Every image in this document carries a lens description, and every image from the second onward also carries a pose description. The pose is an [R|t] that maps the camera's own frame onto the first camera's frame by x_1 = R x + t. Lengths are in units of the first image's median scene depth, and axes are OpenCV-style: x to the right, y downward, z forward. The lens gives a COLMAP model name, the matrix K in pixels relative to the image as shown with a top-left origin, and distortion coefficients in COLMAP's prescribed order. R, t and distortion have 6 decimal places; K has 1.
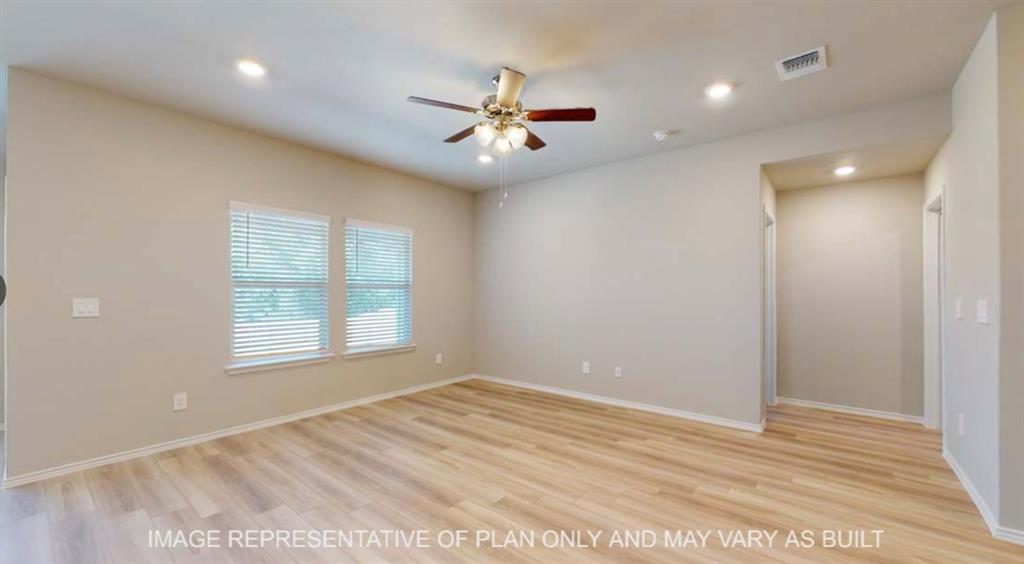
lens RADIAL K [[400.0, 0, 514.1], [0, 400.0, 291.4], [0, 0, 1]] dist [-0.000083, -0.000180]
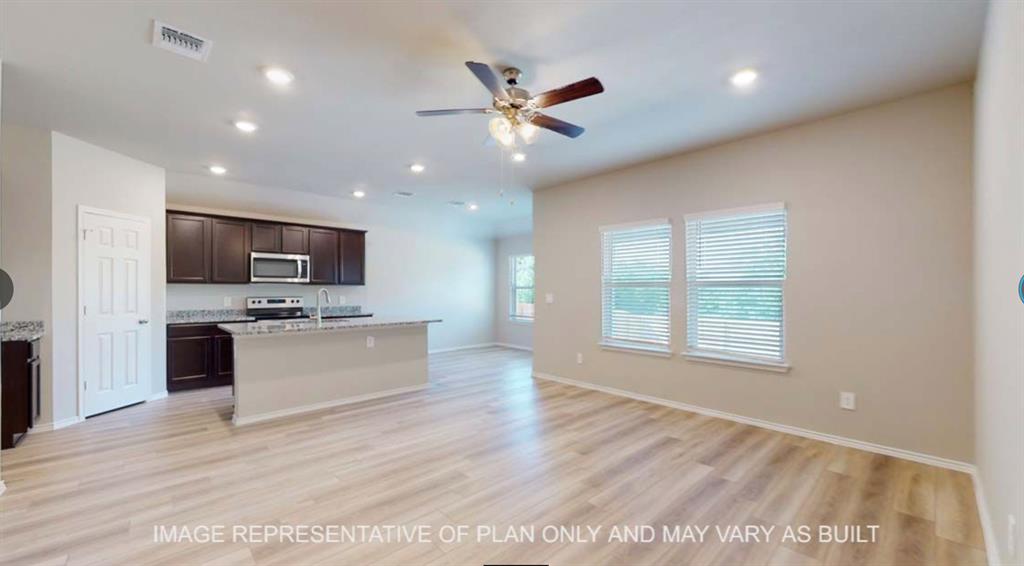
lens RADIAL K [[397.9, 0, 519.0], [0, 397.9, 285.2], [0, 0, 1]] dist [-0.002212, 0.000809]
pose [[-0.137093, -0.014452, -0.990453, 0.746908], [0.002980, 0.999883, -0.015002, 0.002698], [0.990554, -0.005008, -0.137033, 0.920371]]
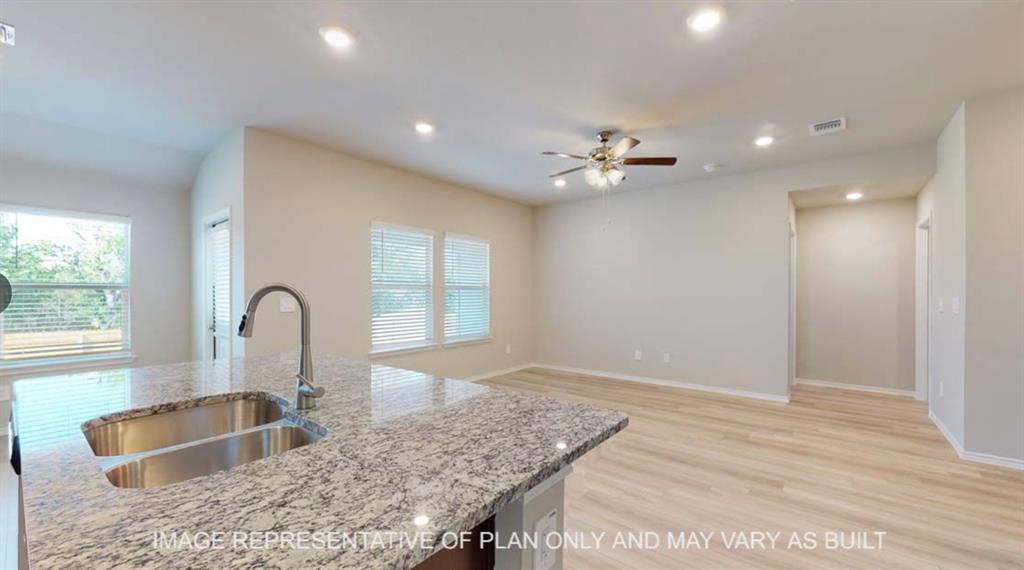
lens RADIAL K [[397.9, 0, 518.4], [0, 397.9, 294.5], [0, 0, 1]] dist [-0.002212, 0.000809]
pose [[0.999958, -0.001717, 0.008947, -0.264283], [0.001648, 0.999969, 0.007713, -0.002091], [-0.008960, -0.007698, 0.999930, -0.266988]]
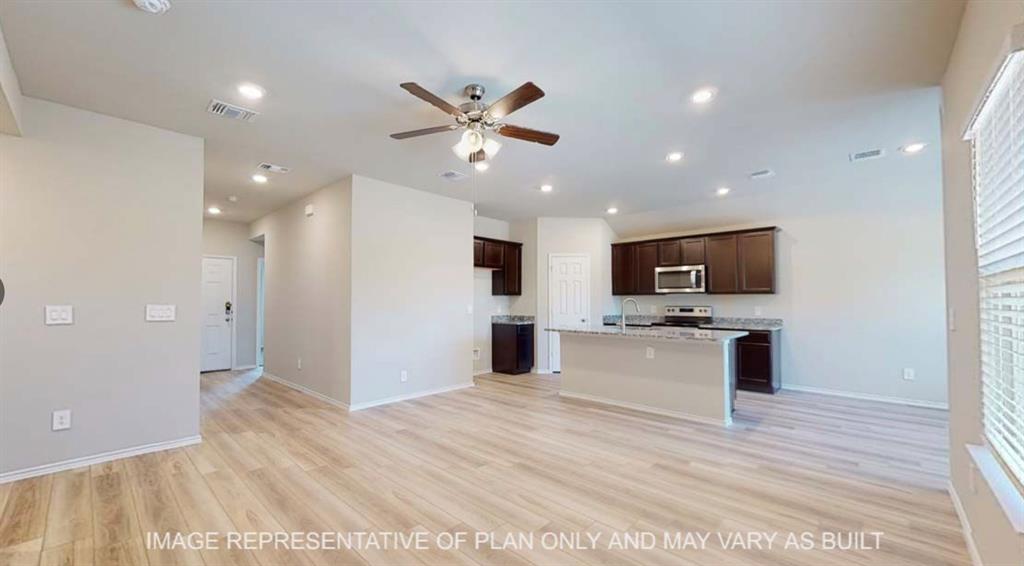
lens RADIAL K [[397.9, 0, 507.8], [0, 397.9, 288.8], [0, 0, 1]] dist [-0.002212, 0.000809]
pose [[-0.996721, 0.001984, 0.080892, -0.154492], [-0.000626, 0.999480, -0.032234, 0.003950], [-0.080914, -0.032179, -0.996202, 1.585985]]
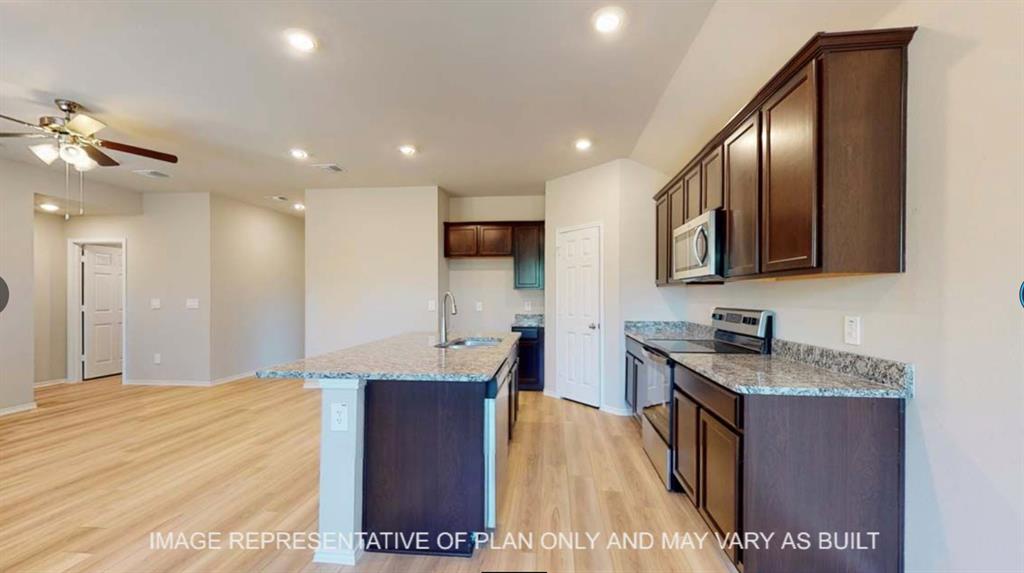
lens RADIAL K [[395.8, 0, 513.6], [0, 395.8, 295.9], [0, 0, 1]] dist [0.007122, -0.000753]
pose [[-0.545304, -0.000792, 0.838238, -1.300818], [-0.003113, 0.999995, -0.001081, 0.000110], [-0.838233, -0.003199, -0.545303, 0.455583]]
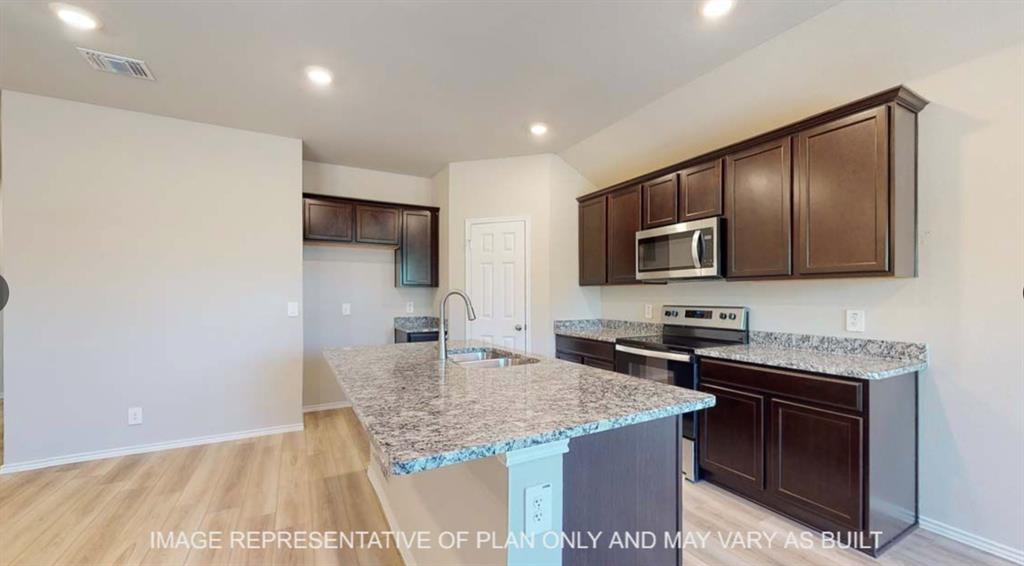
lens RADIAL K [[397.9, 0, 509.3], [0, 397.9, 294.1], [0, 0, 1]] dist [-0.002212, 0.000809]
pose [[-0.924274, 0.001237, 0.381729, -0.802422], [-0.000722, 0.999987, -0.004989, 0.001766], [-0.381730, -0.004887, -0.924261, 0.655938]]
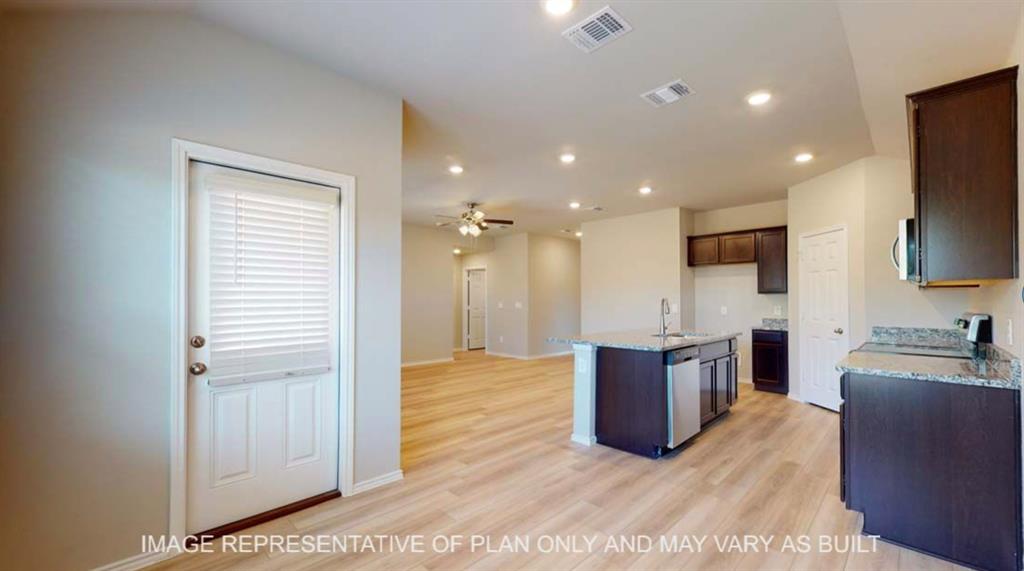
lens RADIAL K [[397.9, 0, 512.2], [0, 397.9, 292.3], [0, 0, 1]] dist [-0.002212, 0.000809]
pose [[0.113043, 0.019780, 0.993393, -1.736781], [-0.002601, 0.999804, -0.019611, 0.001033], [-0.993587, -0.000367, 0.113072, 0.422845]]
